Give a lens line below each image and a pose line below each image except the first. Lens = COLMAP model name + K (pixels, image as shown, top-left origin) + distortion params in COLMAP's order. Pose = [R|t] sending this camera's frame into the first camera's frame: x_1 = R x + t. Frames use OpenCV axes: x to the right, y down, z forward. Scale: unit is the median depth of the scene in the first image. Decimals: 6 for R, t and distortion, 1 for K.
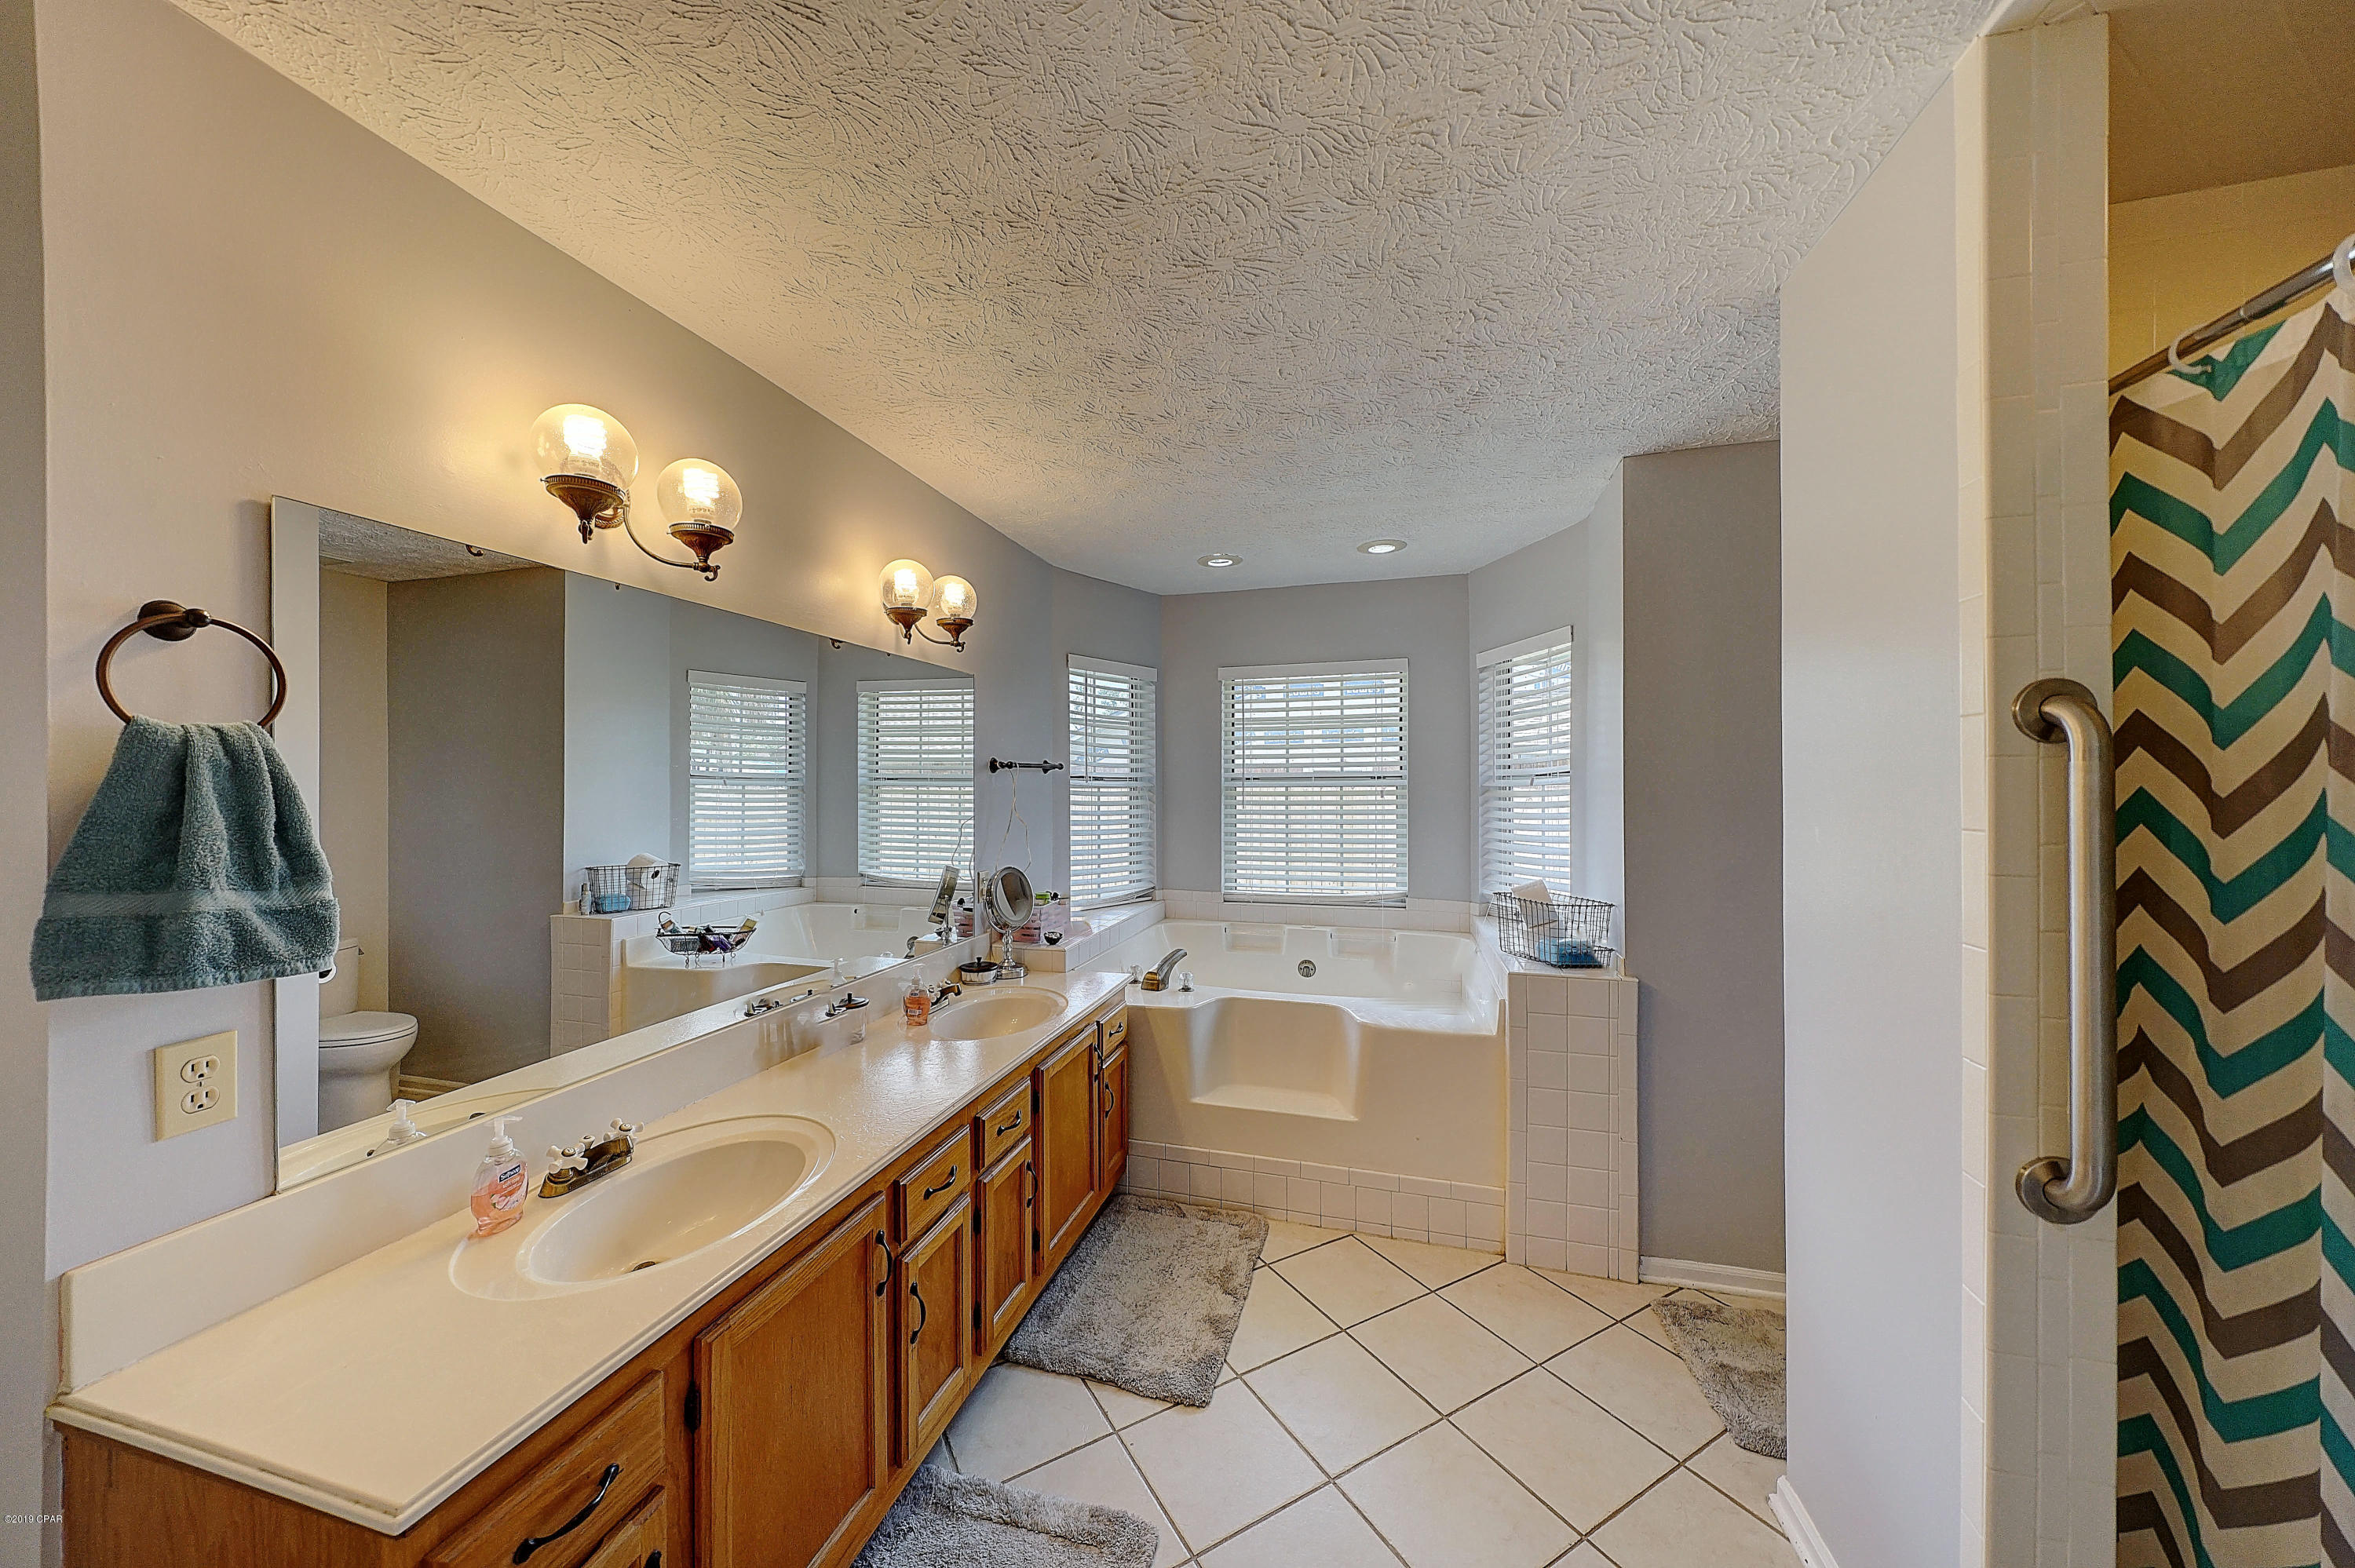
lens RADIAL K [[805.7, 0, 1171.4], [0, 805.7, 791.1], [0, 0, 1]] dist [0.006033, -0.001024]
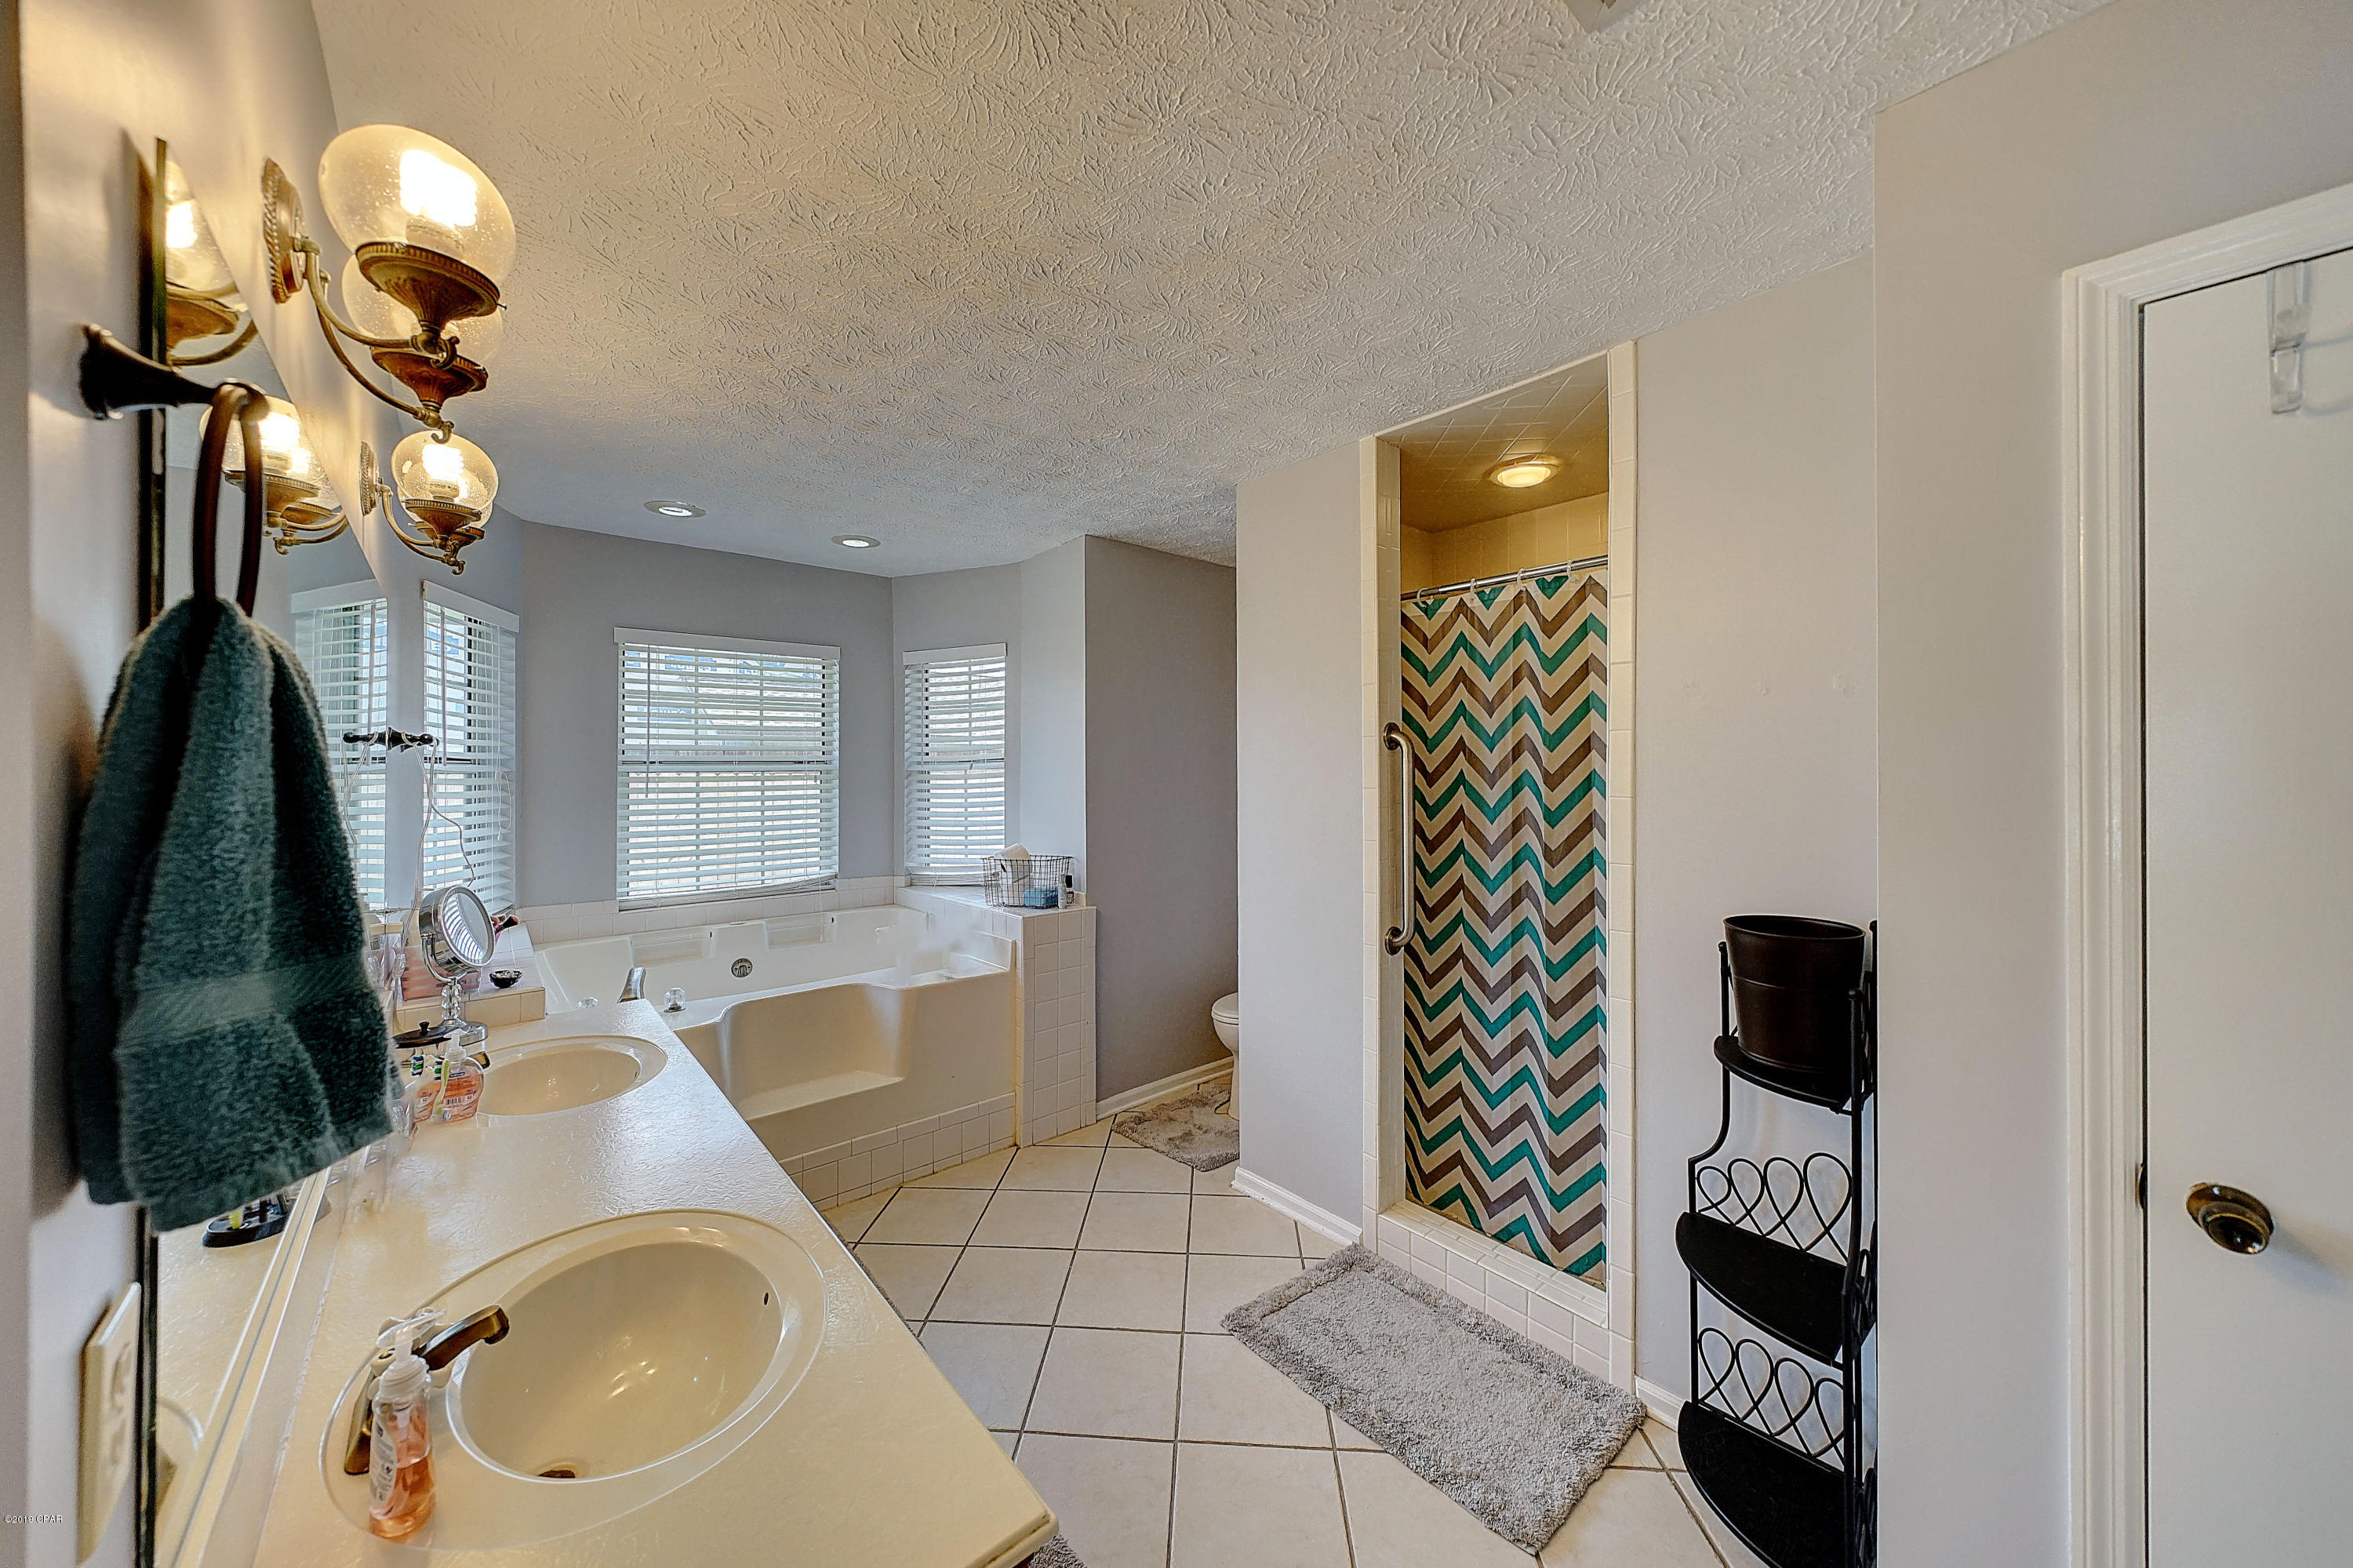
lens RADIAL K [[805.1, 0, 1176.9], [0, 805.1, 776.9], [0, 0, 1]] dist [0.006033, -0.001024]
pose [[0.539845, -0.005223, 0.841749, -0.470056], [0.006388, 0.999977, 0.002107, 0.002973], [-0.841741, 0.004240, 0.539866, 0.104925]]
